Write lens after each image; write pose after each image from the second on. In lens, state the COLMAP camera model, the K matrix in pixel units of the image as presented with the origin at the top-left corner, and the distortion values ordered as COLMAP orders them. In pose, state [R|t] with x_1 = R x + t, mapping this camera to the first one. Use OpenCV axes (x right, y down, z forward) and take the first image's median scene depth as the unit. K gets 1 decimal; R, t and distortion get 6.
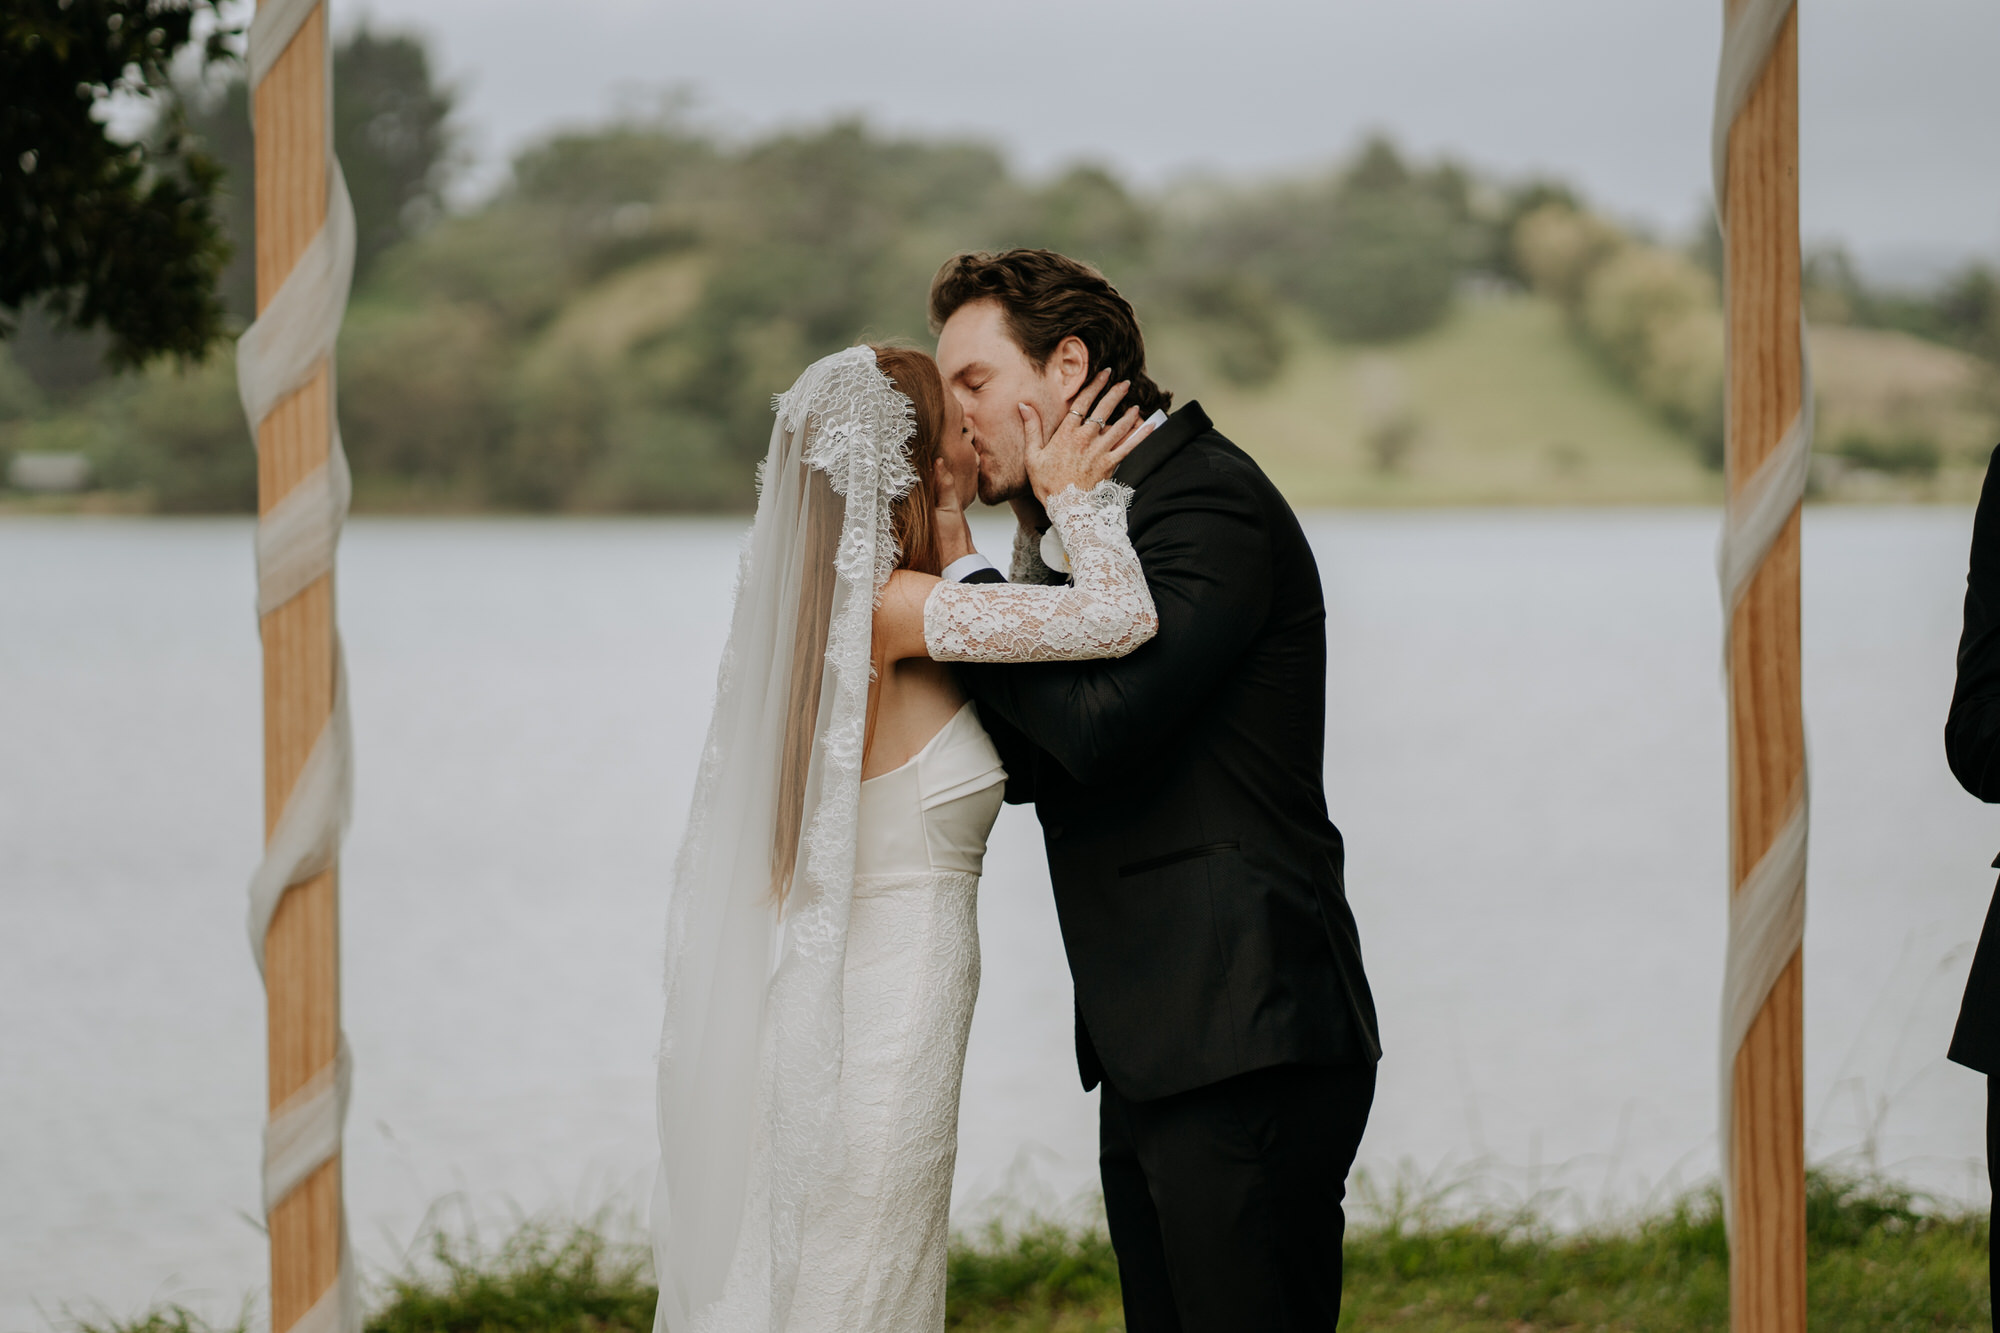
lens RADIAL K [[4874.1, 0, 1000.0], [0, 4874.1, 666.5], [0, 0, 1]] dist [0.057141, 0.358417]
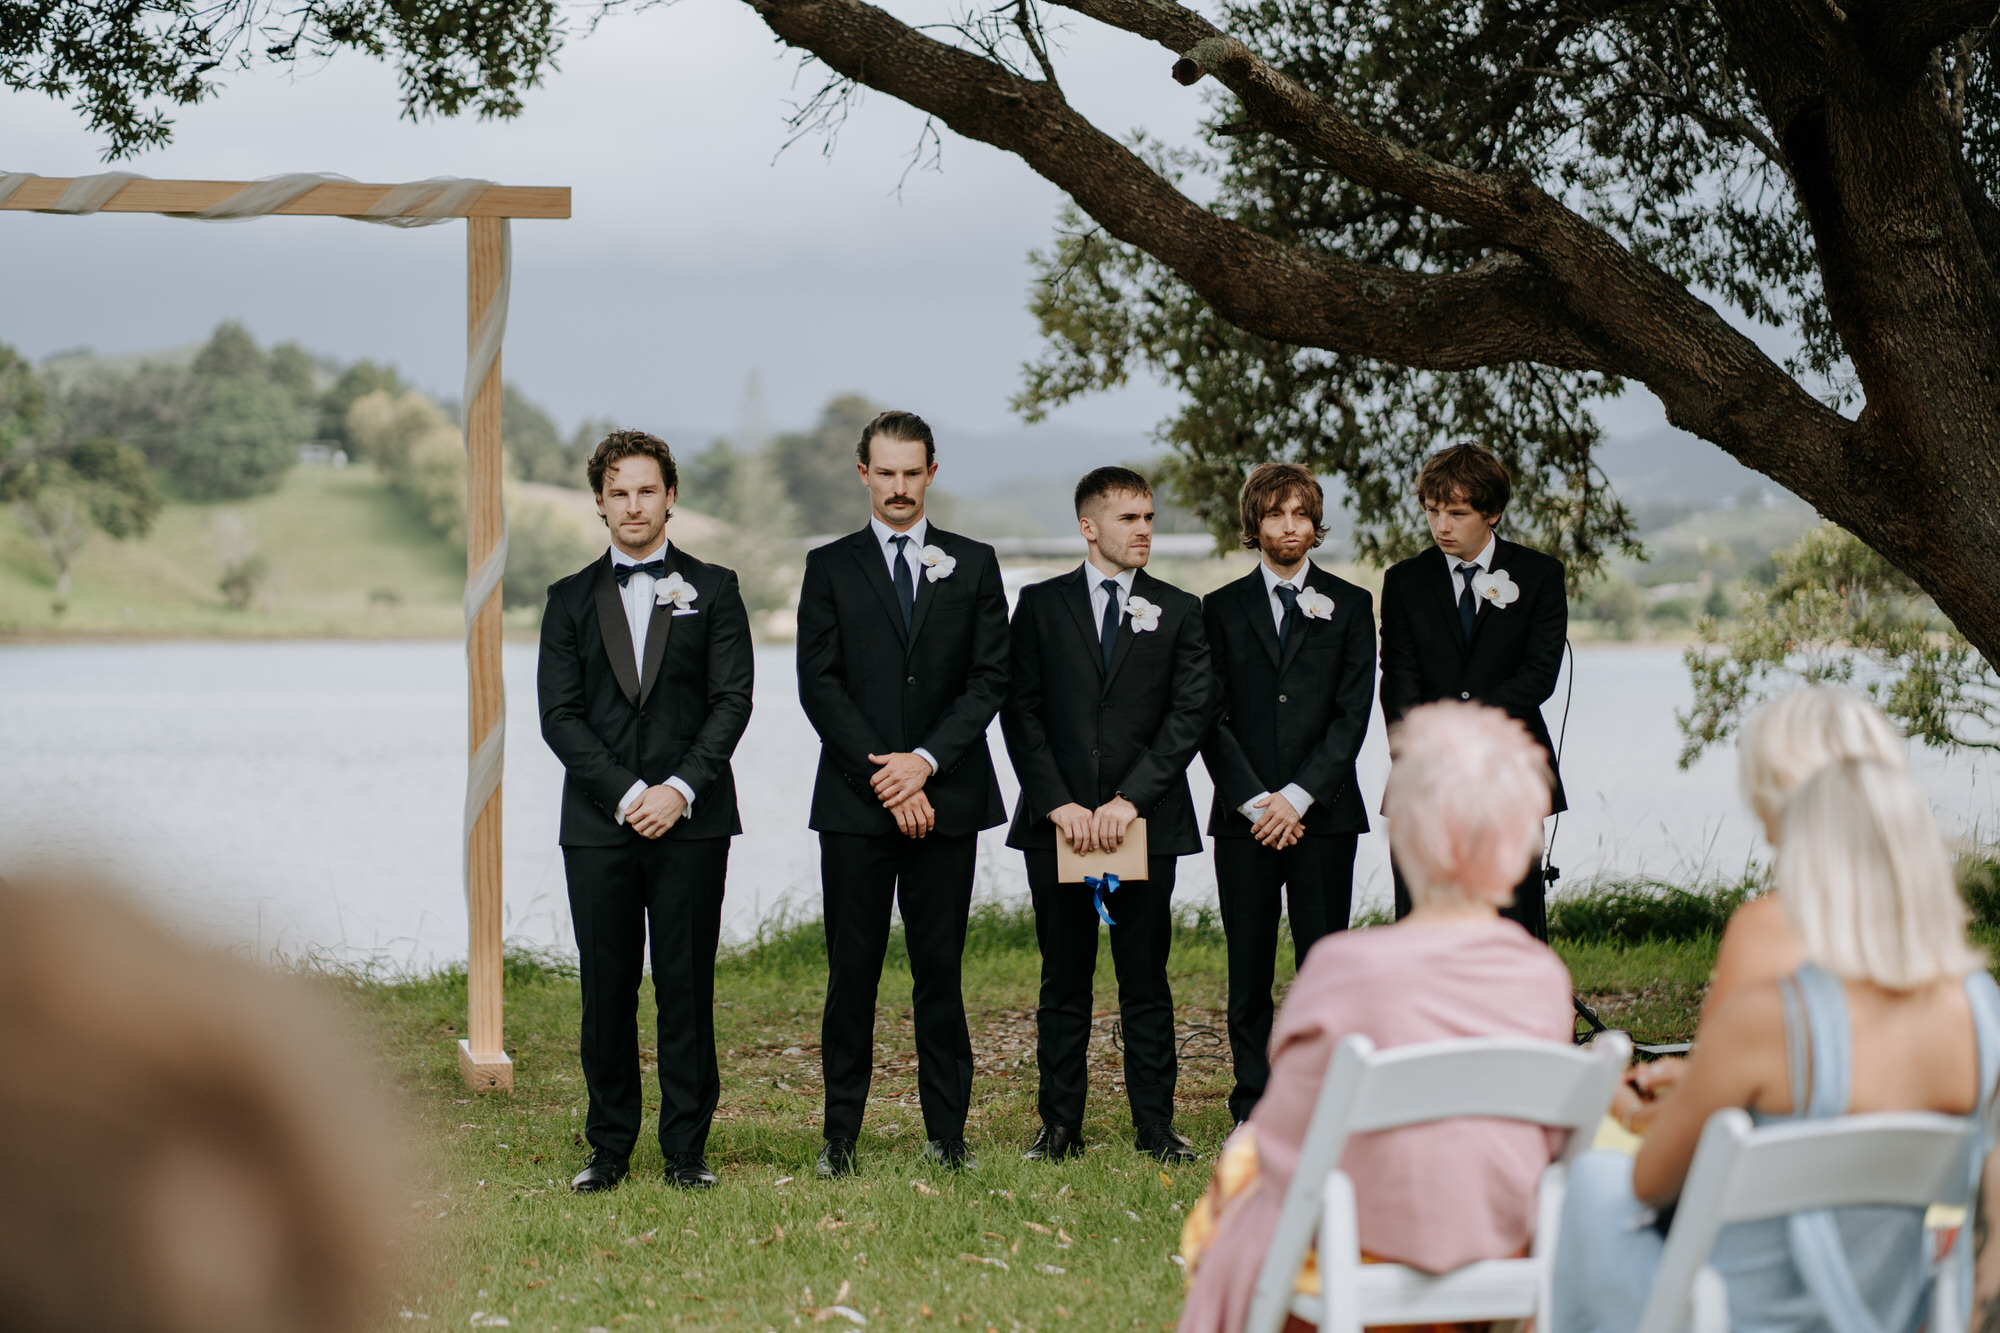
lens RADIAL K [[4900.1, 0, 1000.0], [0, 4900.1, 666.5], [0, 0, 1]] dist [-0.049882, -0.265918]
pose [[0.971220, 0.008325, 0.238040, -0.106461], [-0.000499, 0.999458, -0.032918, 0.058867], [-0.238185, 0.031852, 0.970697, -0.892397]]
